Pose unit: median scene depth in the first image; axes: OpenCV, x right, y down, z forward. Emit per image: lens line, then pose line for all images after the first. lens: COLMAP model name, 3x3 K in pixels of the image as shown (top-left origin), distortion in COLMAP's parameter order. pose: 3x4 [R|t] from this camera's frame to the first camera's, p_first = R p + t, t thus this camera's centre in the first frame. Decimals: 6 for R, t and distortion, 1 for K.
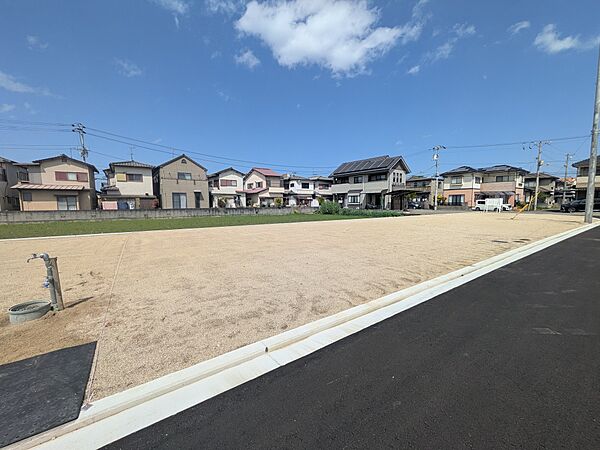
lens RADIAL K [[241.1, 0, 300.7], [0, 241.1, 203.8], [0, 0, 1]] dist [0.004203, 0.000111]
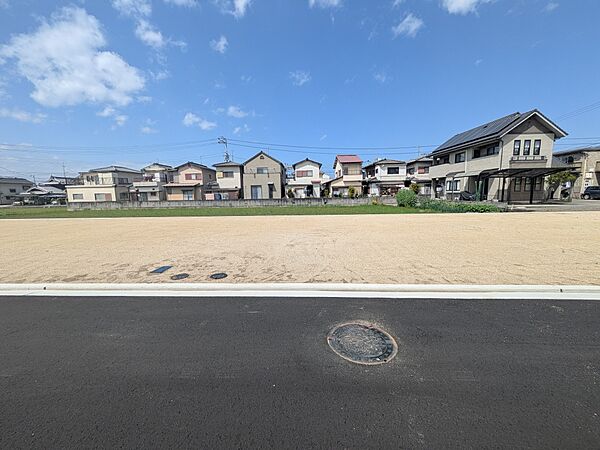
lens RADIAL K [[241.1, 0, 300.9], [0, 241.1, 216.3], [0, 0, 1]] dist [0.004203, 0.000111]
pose [[0.796752, 0.045689, -0.602577, 0.323083], [0.014726, 0.995374, 0.094943, -0.003100], [0.604127, -0.084520, 0.792393, 0.165226]]
